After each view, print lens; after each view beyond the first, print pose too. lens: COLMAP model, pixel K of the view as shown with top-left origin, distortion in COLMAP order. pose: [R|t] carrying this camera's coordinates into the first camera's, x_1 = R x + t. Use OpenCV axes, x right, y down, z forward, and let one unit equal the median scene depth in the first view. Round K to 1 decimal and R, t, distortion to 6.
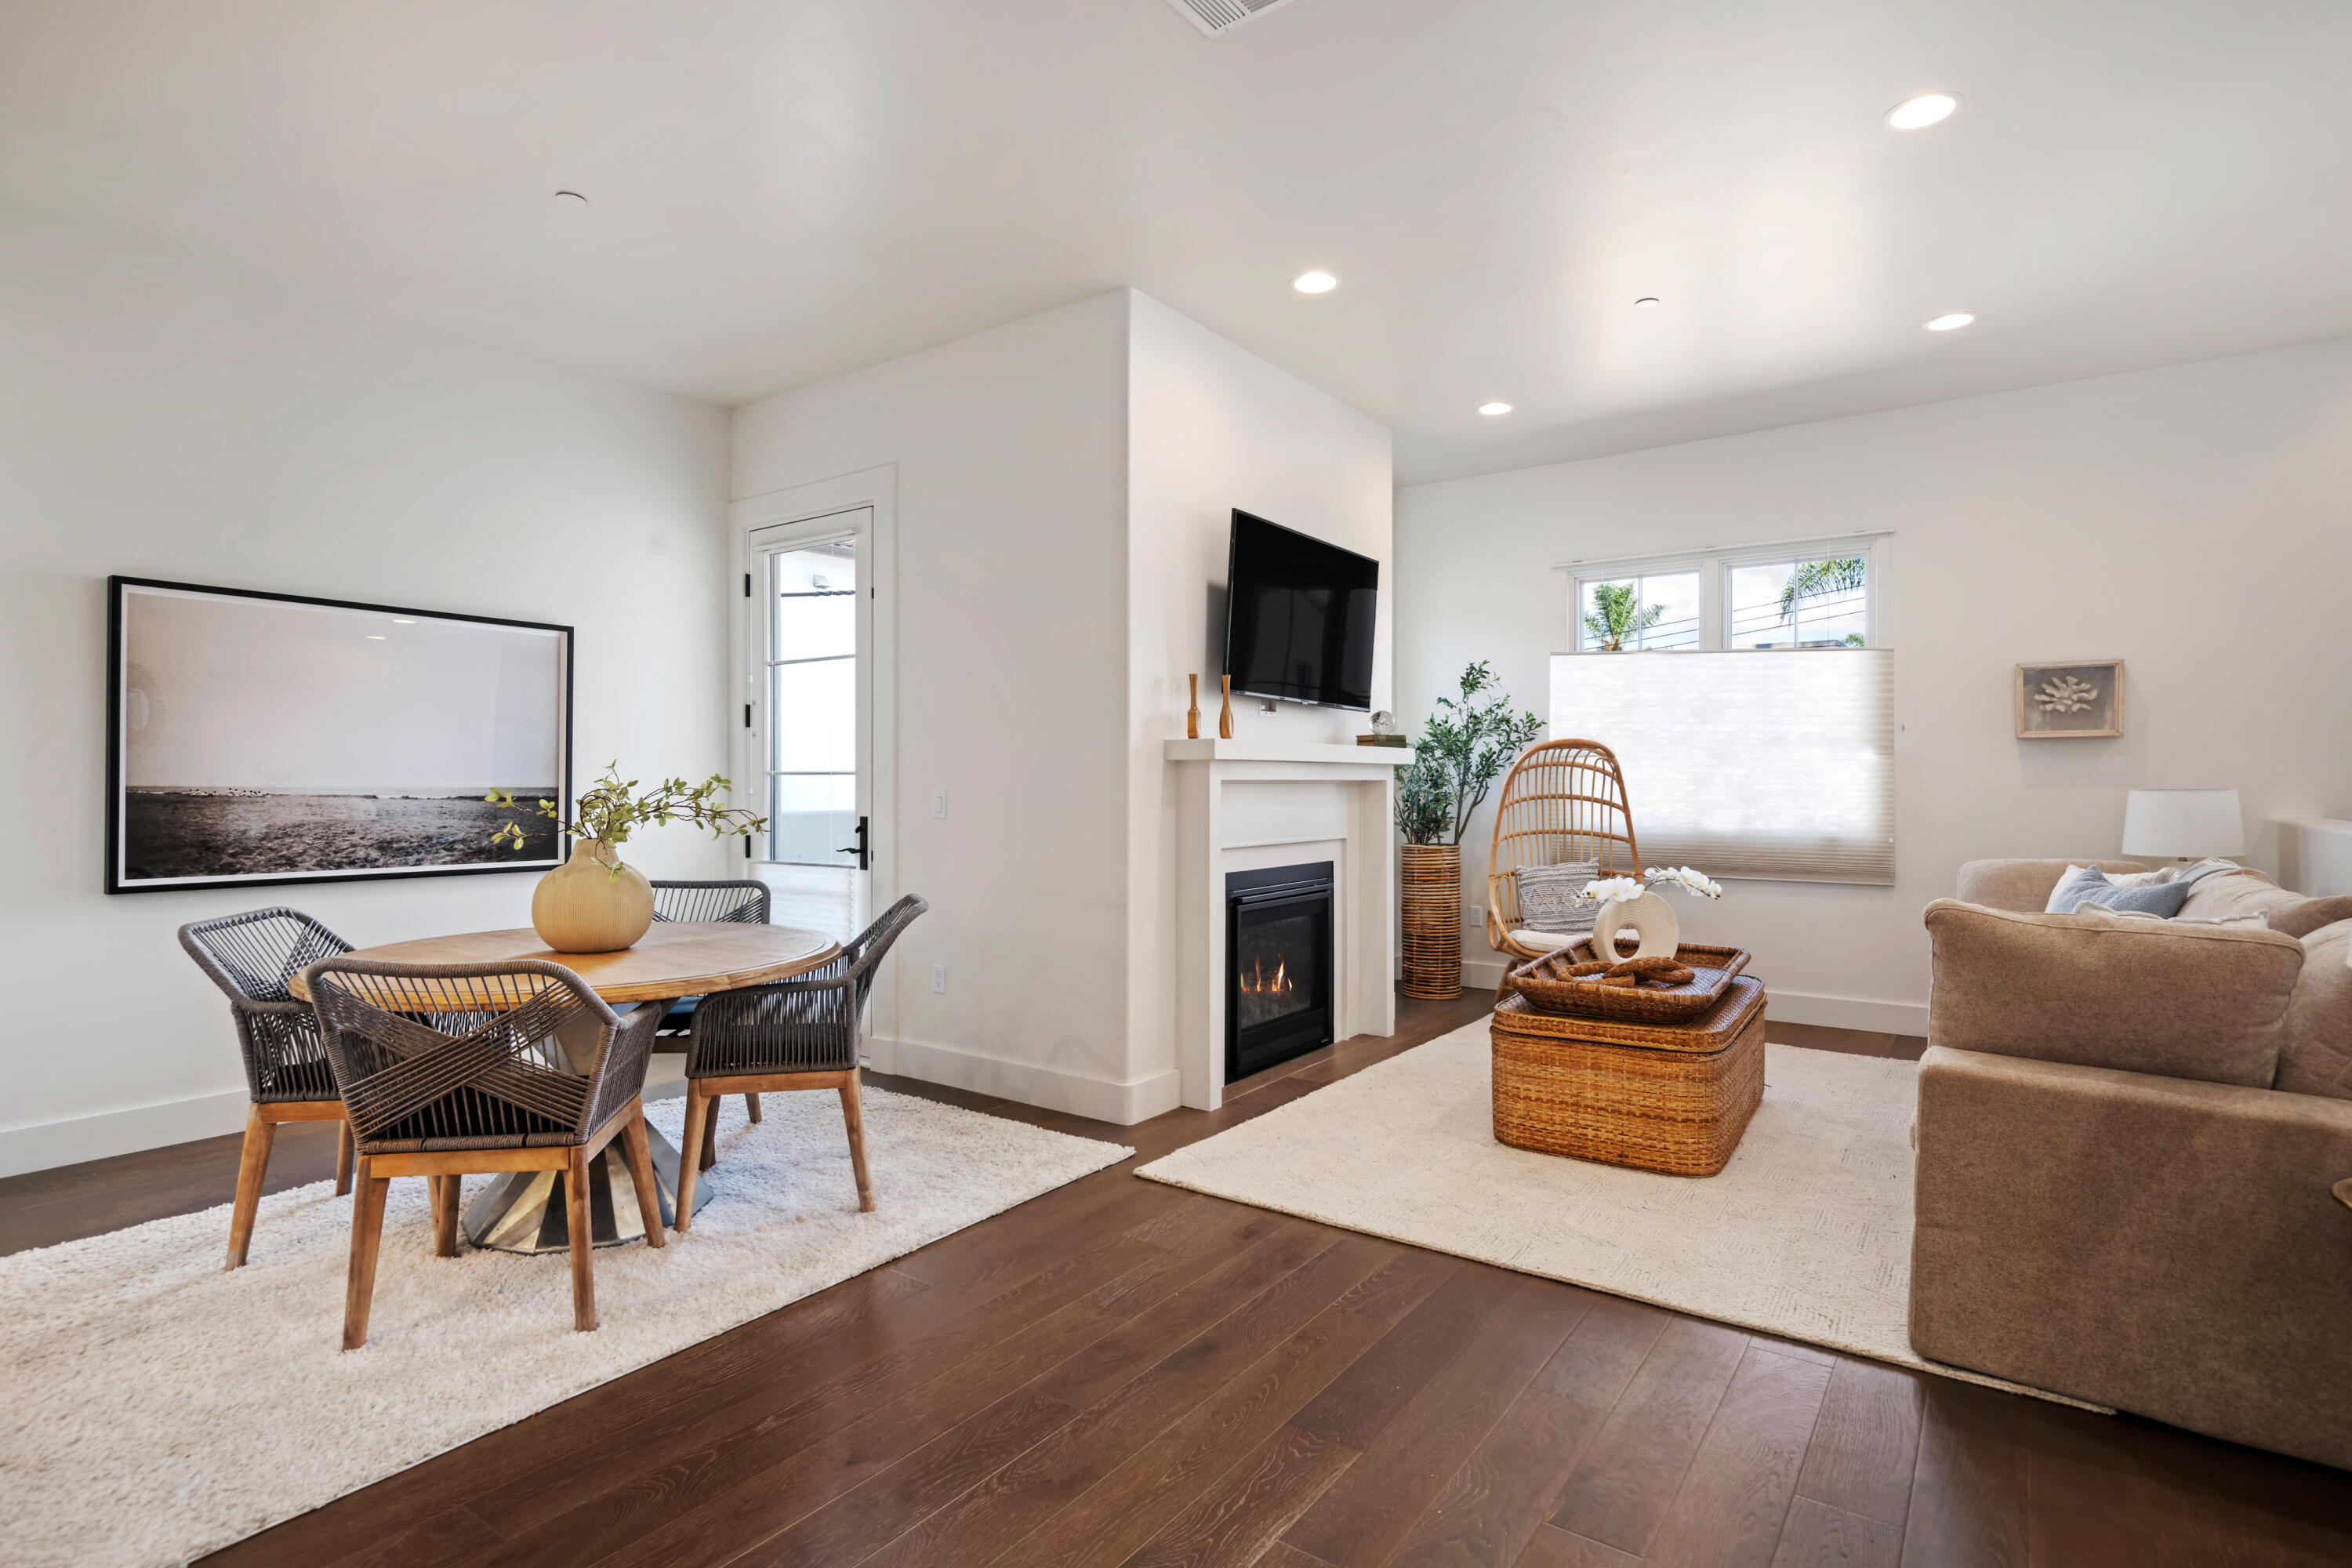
lens RADIAL K [[1162.0, 0, 1166.3], [0, 1162.0, 775.8], [0, 0, 1]] dist [-0.001388, -0.005171]
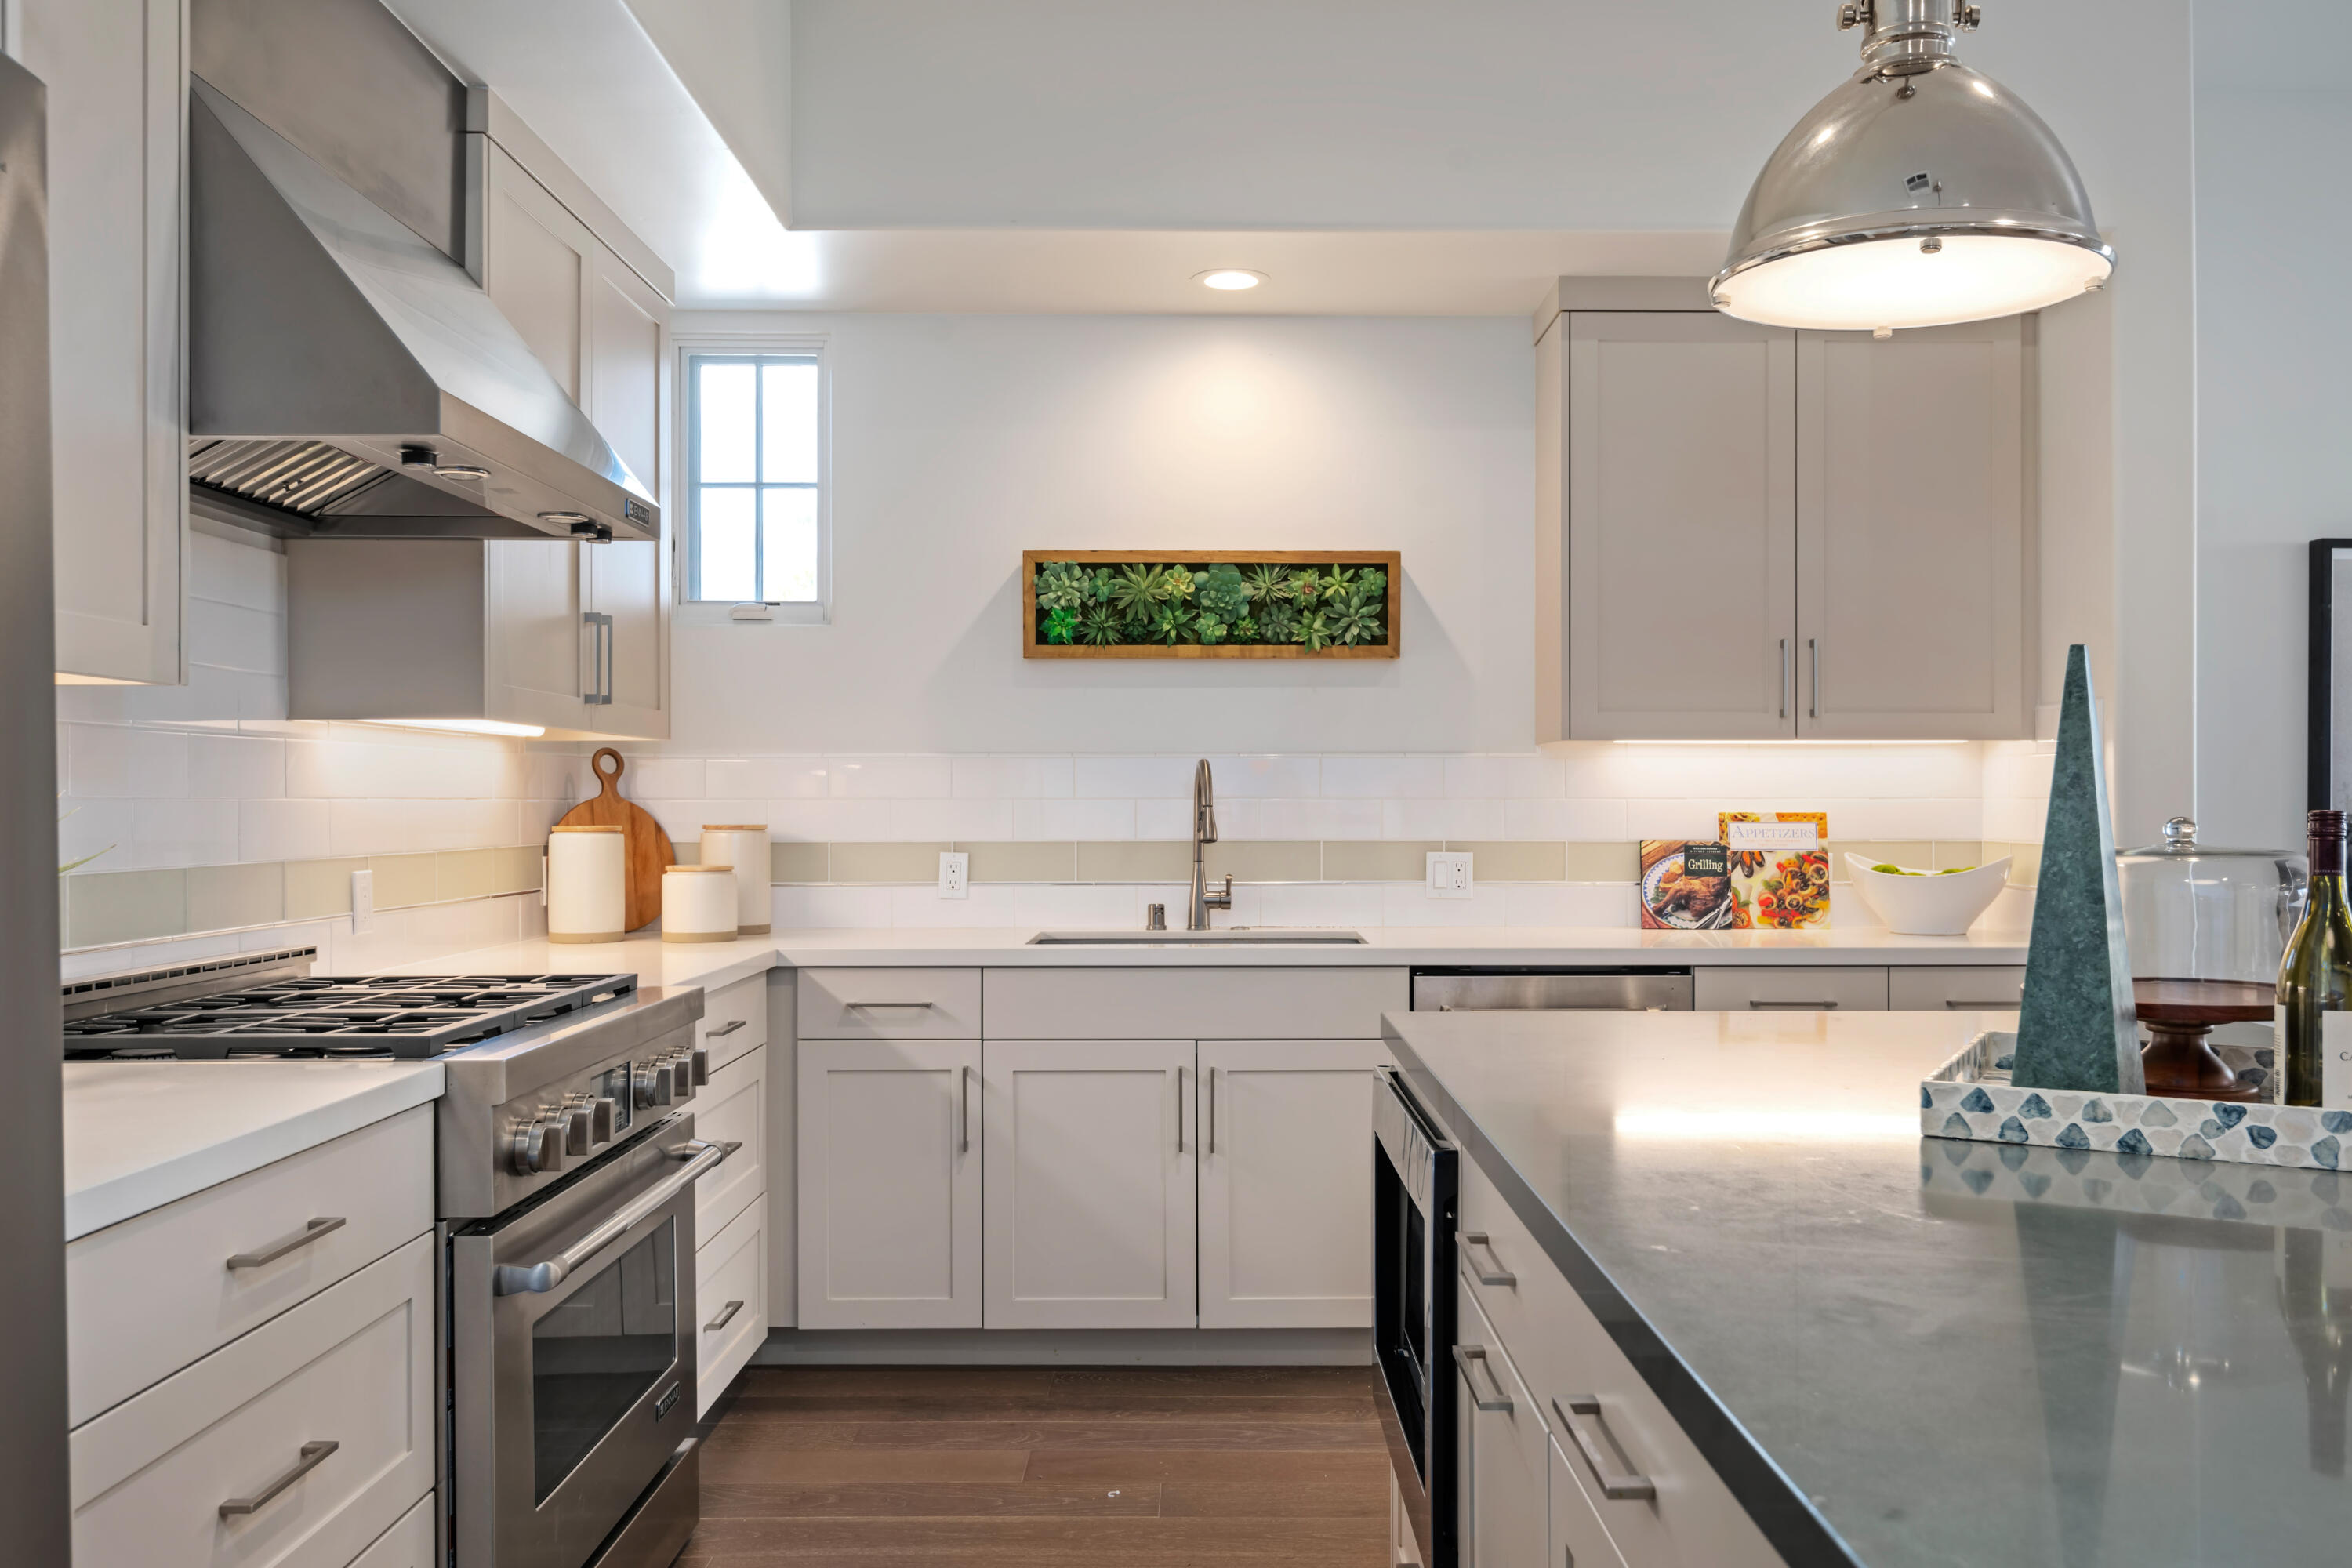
lens RADIAL K [[1863.1, 0, 1227.9], [0, 1863.1, 801.5], [0, 0, 1]] dist [-0.005818, -0.007633]
pose [[0.596802, -0.002251, -0.802386, -0.327417], [0.005310, 0.999985, 0.001144, -0.004201], [0.802371, -0.004943, 0.596805, -0.287154]]
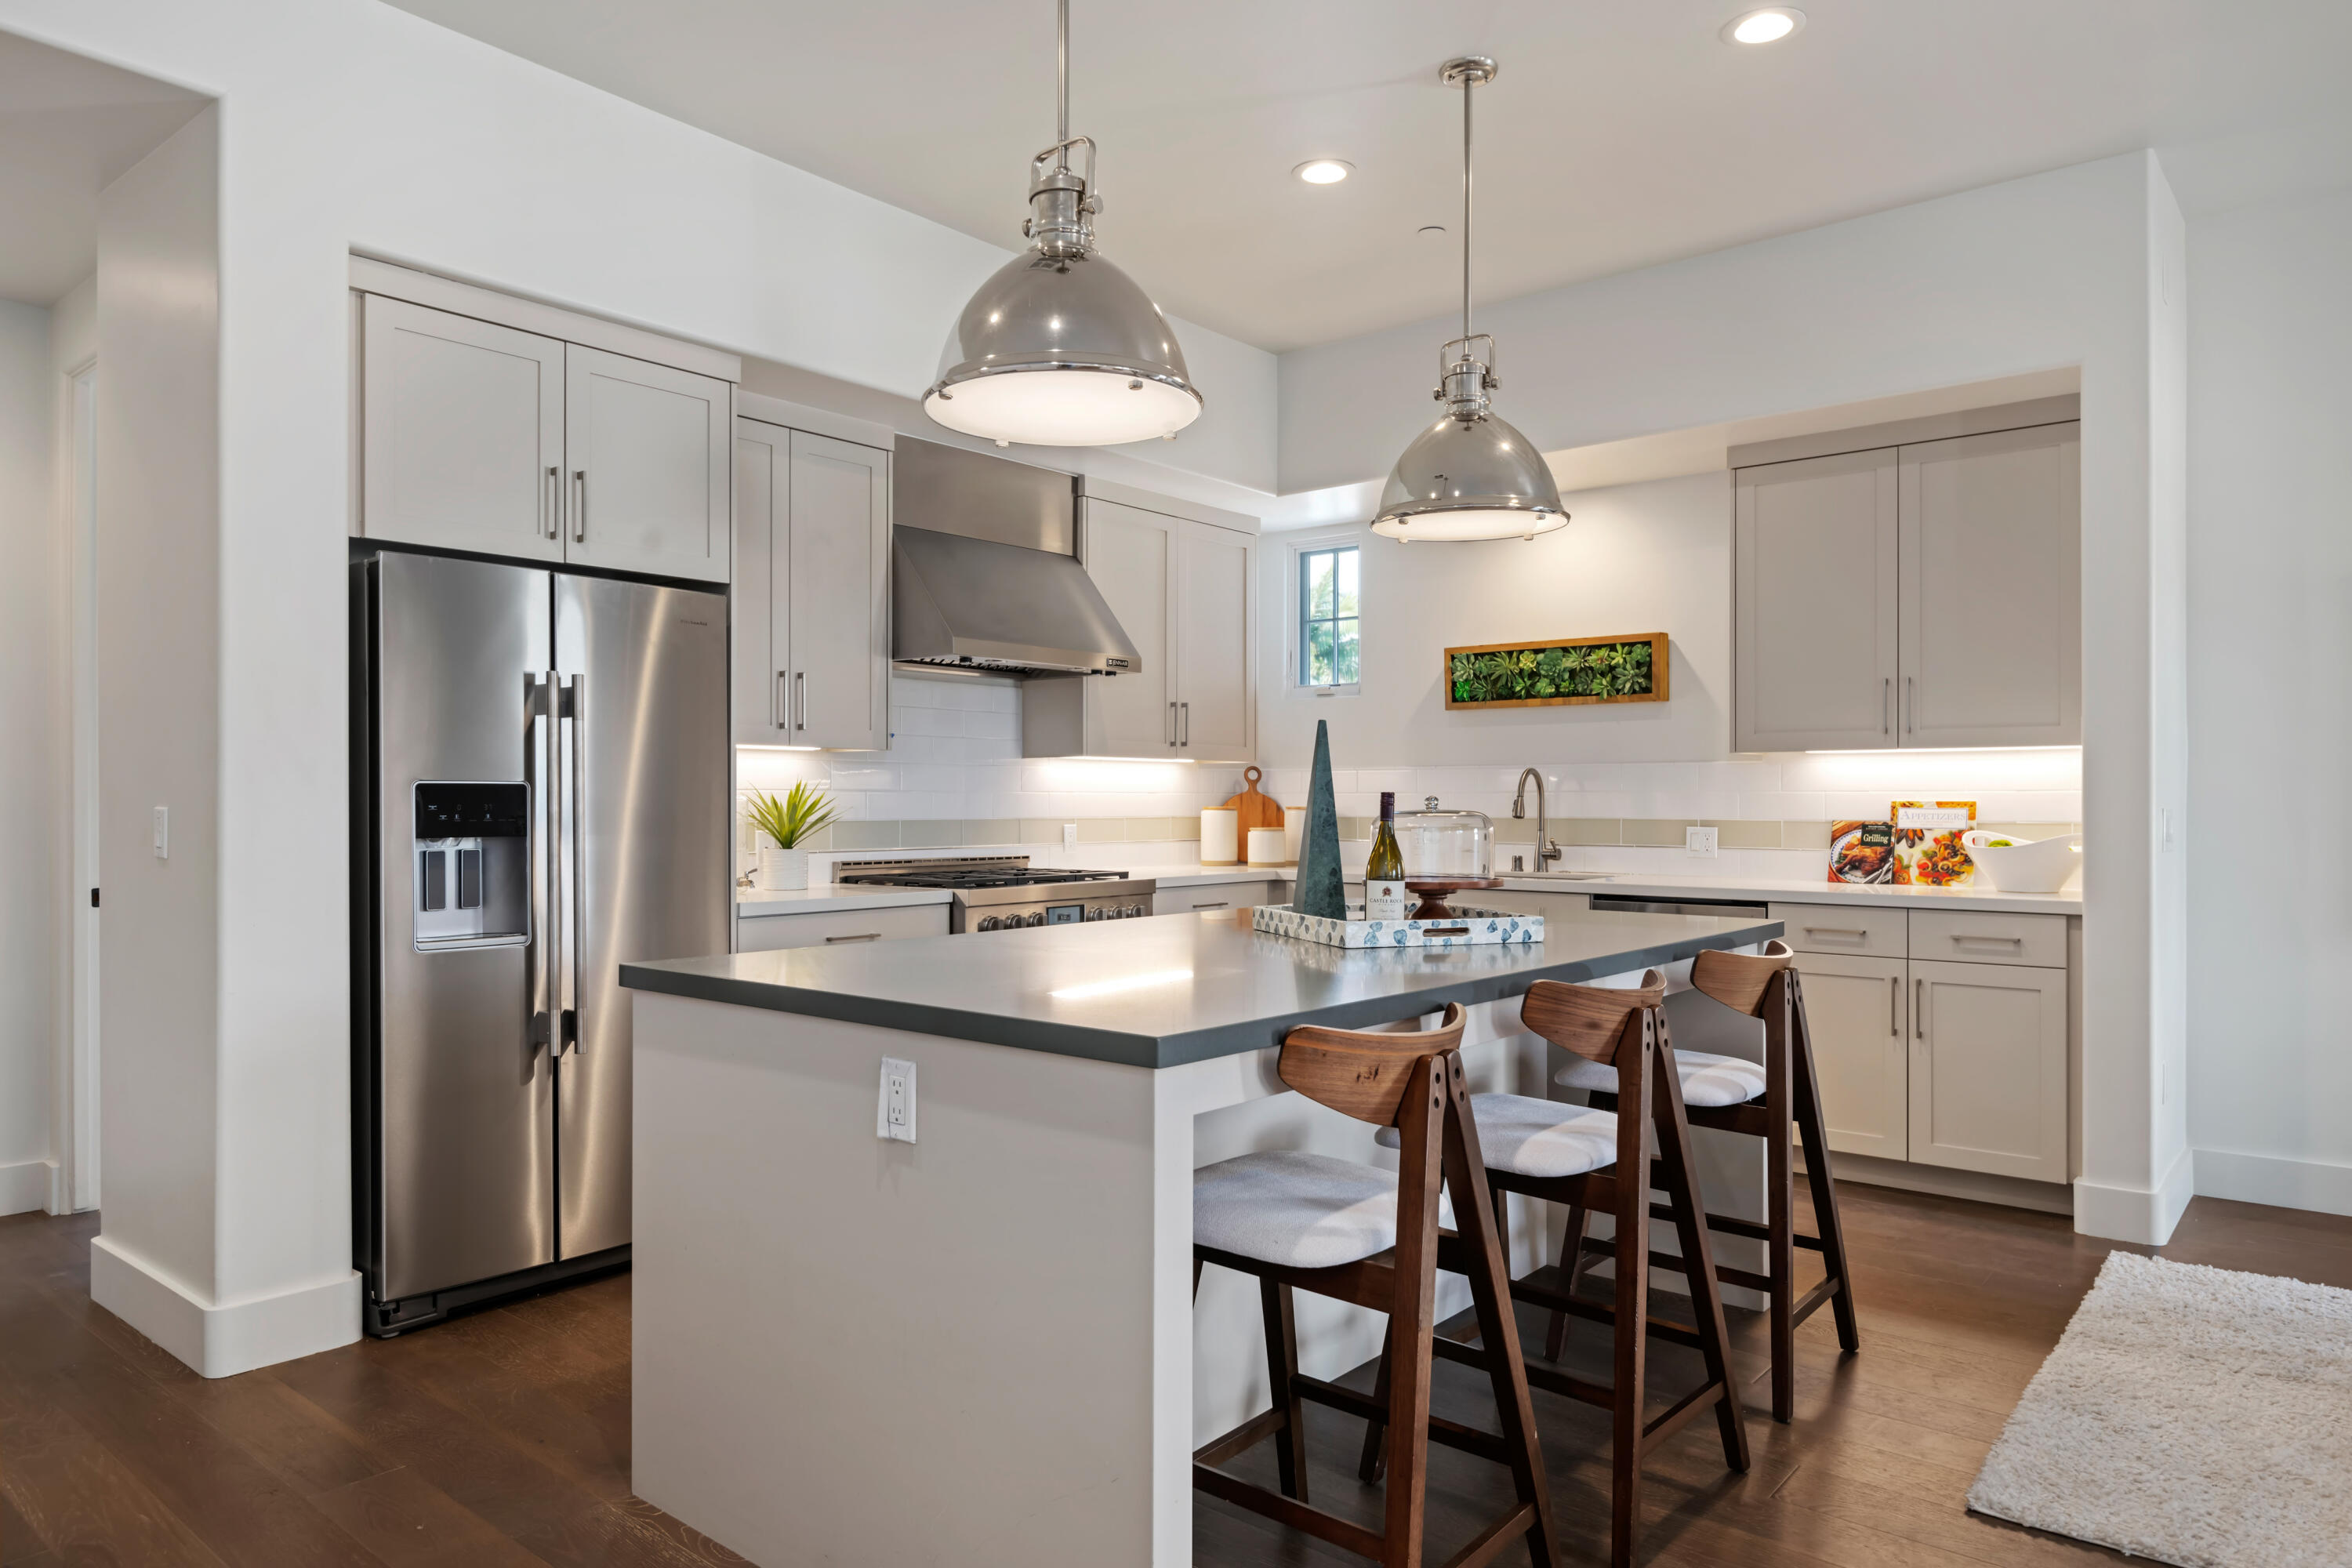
lens RADIAL K [[1467.9, 0, 1180.6], [0, 1467.9, 802.1], [0, 0, 1]] dist [0.000793, 0.001623]
pose [[-0.067141, -0.000602, -0.997743, 0.228689], [0.003601, 0.999993, -0.000846, 0.005028], [0.997737, -0.003650, -0.067138, 0.108044]]
